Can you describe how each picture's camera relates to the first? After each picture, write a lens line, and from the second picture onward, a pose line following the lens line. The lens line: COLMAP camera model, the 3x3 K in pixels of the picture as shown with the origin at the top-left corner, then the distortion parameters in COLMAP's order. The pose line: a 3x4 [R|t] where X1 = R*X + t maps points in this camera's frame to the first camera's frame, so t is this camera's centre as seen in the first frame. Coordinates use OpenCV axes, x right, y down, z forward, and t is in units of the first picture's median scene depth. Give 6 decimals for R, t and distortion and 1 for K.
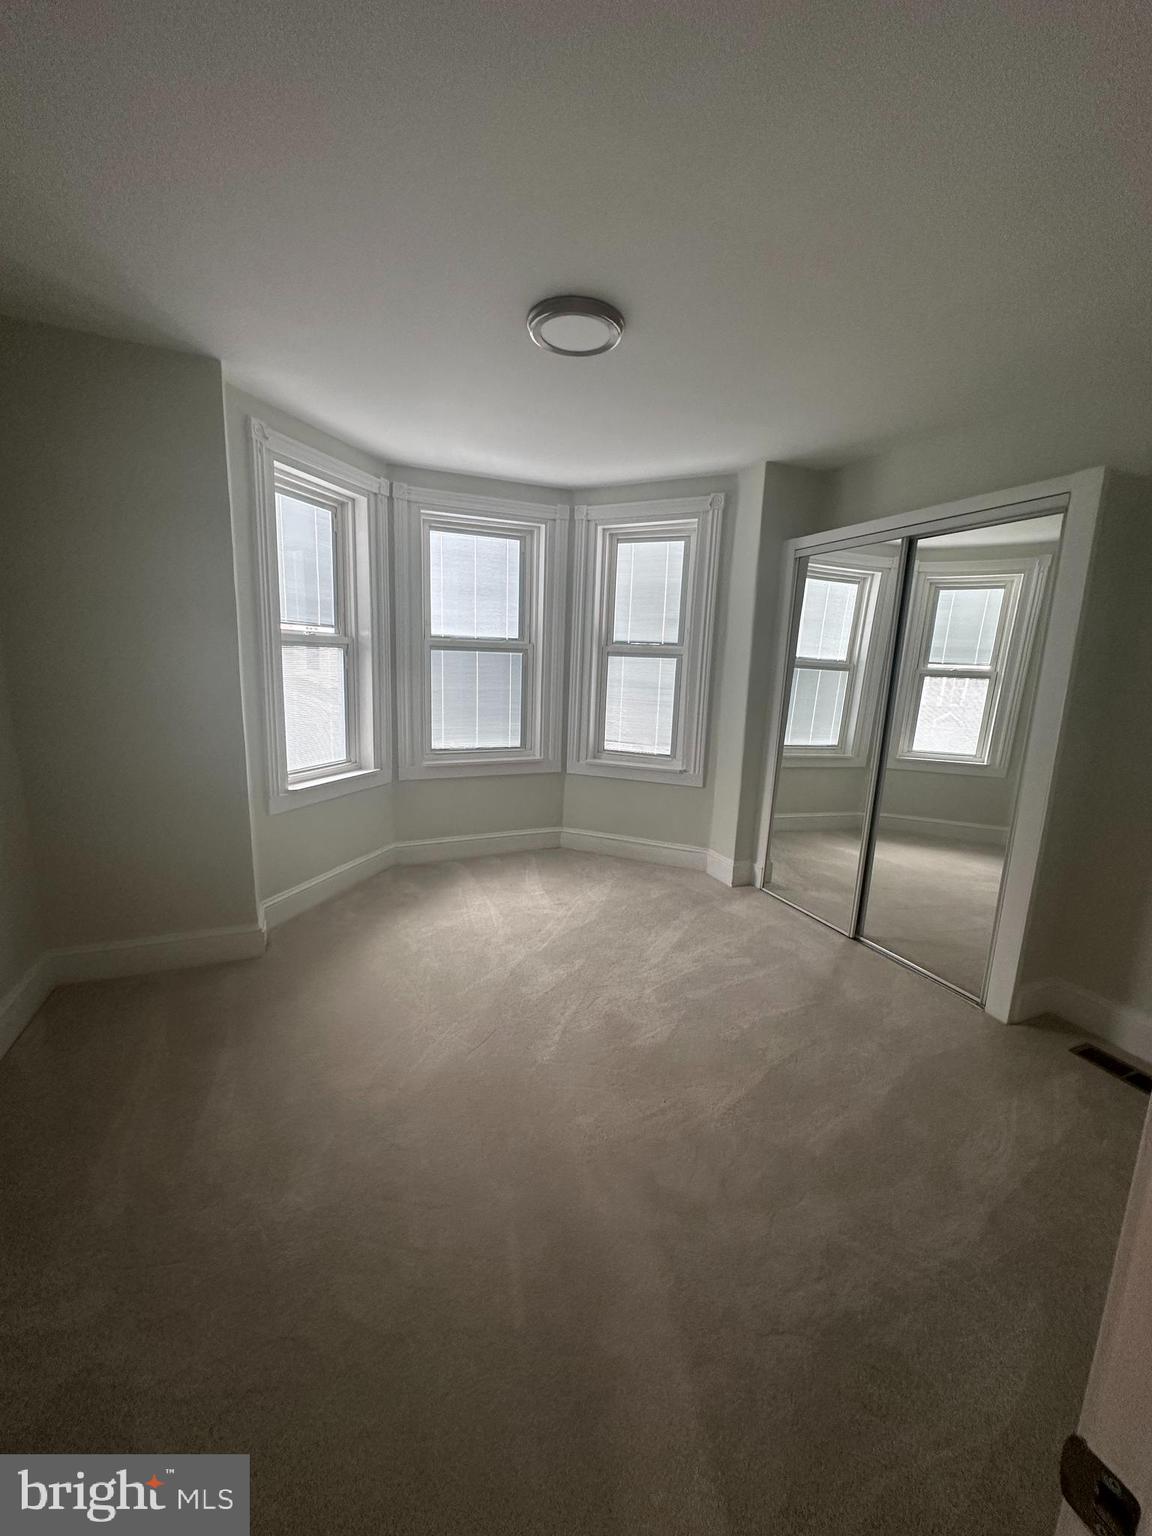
lens RADIAL K [[613.1, 0, 573.5], [0, 613.1, 766.3], [0, 0, 1]] dist [0.000337, -0.000180]
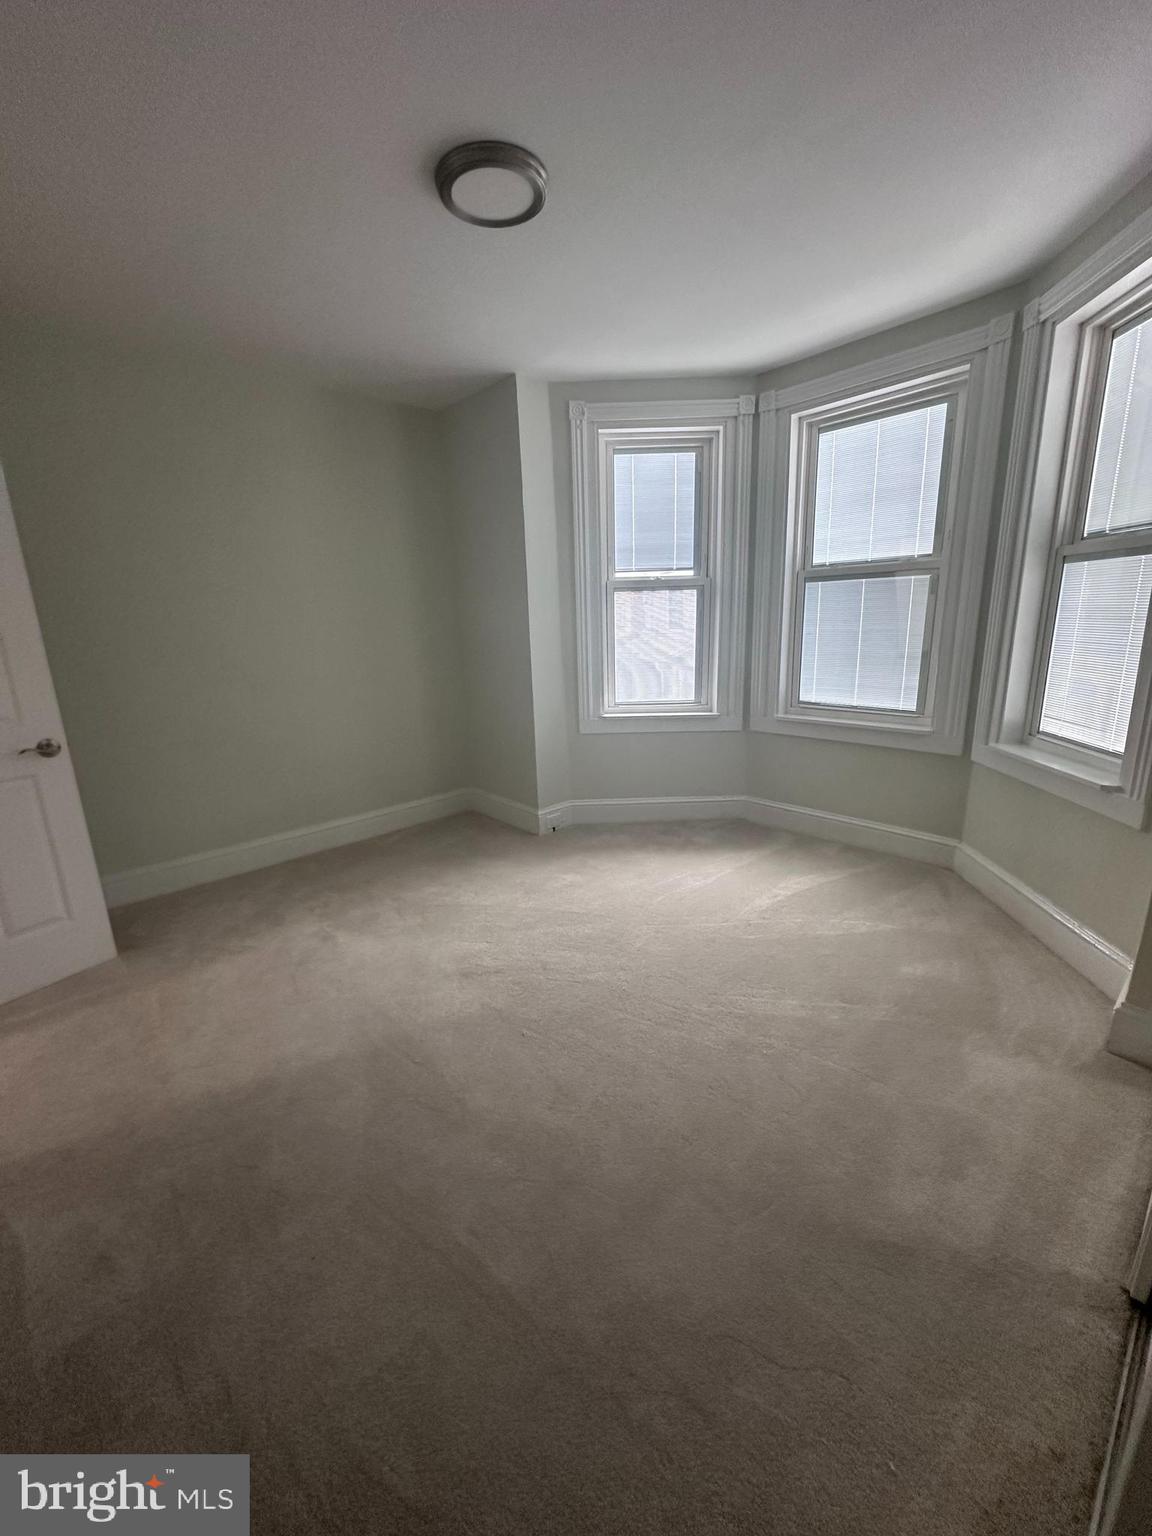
lens RADIAL K [[613.1, 0, 574.8], [0, 613.1, 763.2], [0, 0, 1]] dist [0.000337, -0.000180]
pose [[0.321611, 0.182289, -0.929159, 0.499615], [-0.122904, 0.981029, 0.149924, -0.033990], [0.938862, 0.065980, 0.337913, 0.437971]]
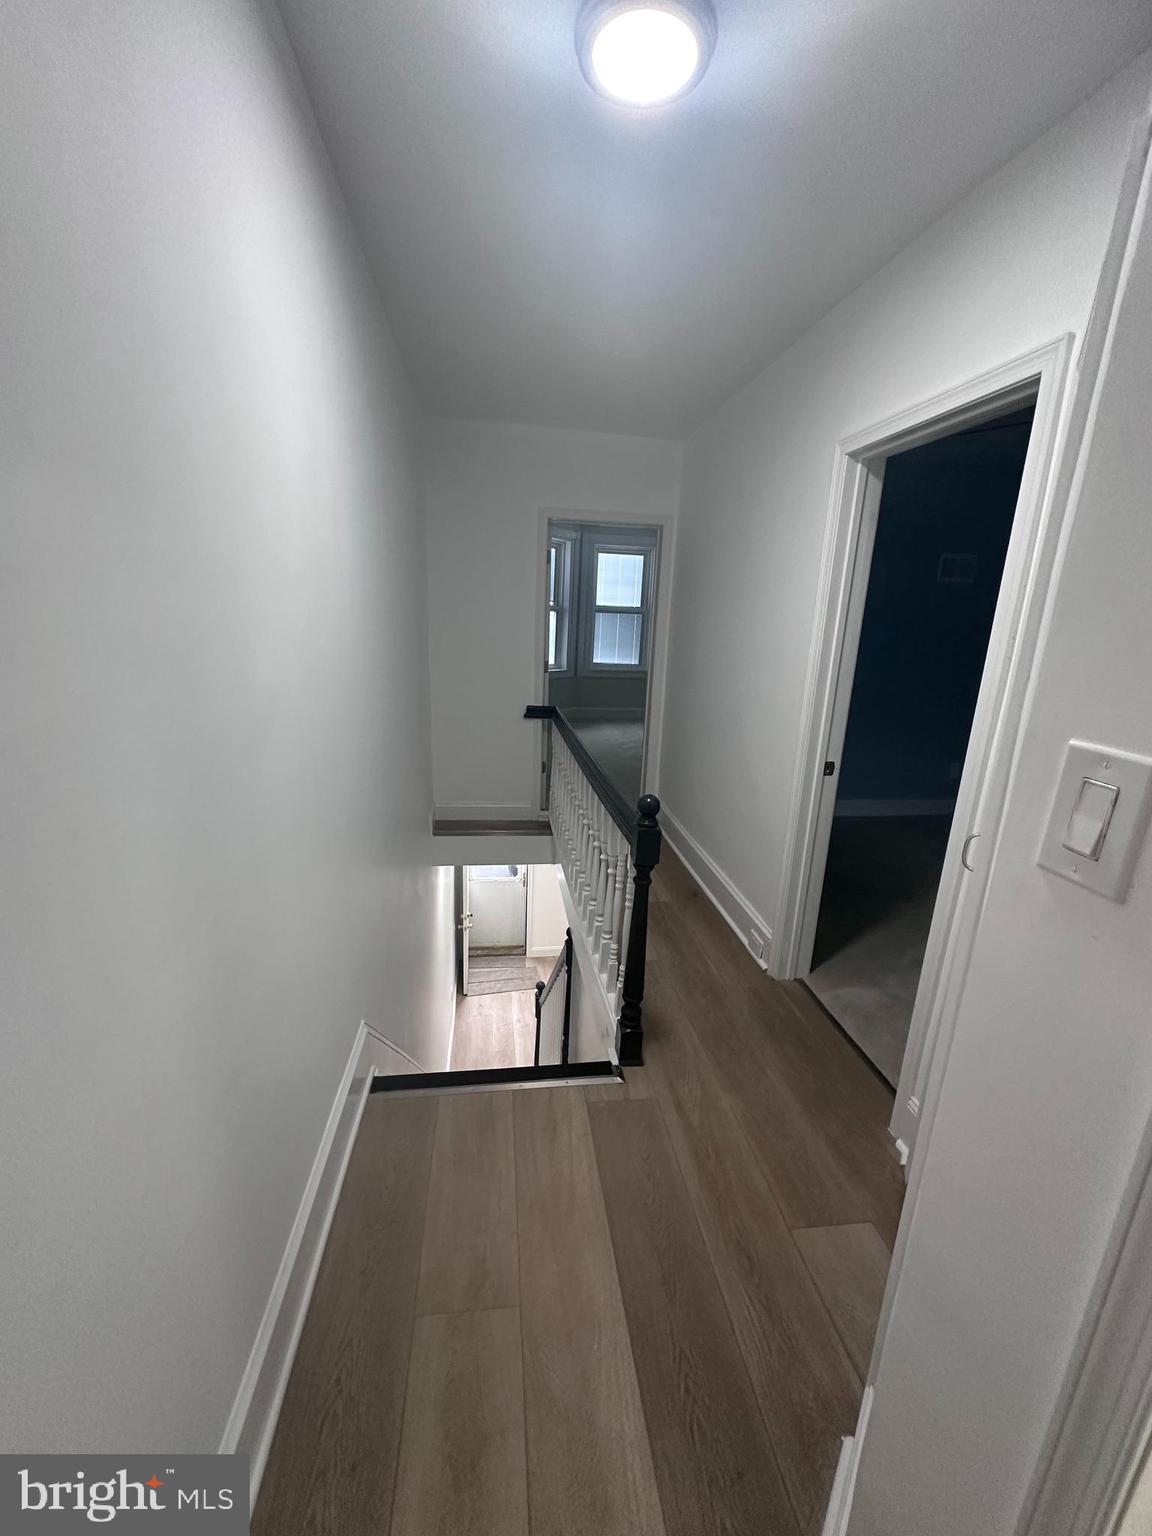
lens RADIAL K [[613.1, 0, 579.1], [0, 613.1, 769.8], [0, 0, 1]] dist [0.000337, -0.000180]
pose [[0.967664, 0.069861, -0.242375, 0.247250], [-0.056667, 0.996528, 0.060995, 0.212583], [0.245794, -0.045288, 0.968264, -1.021385]]
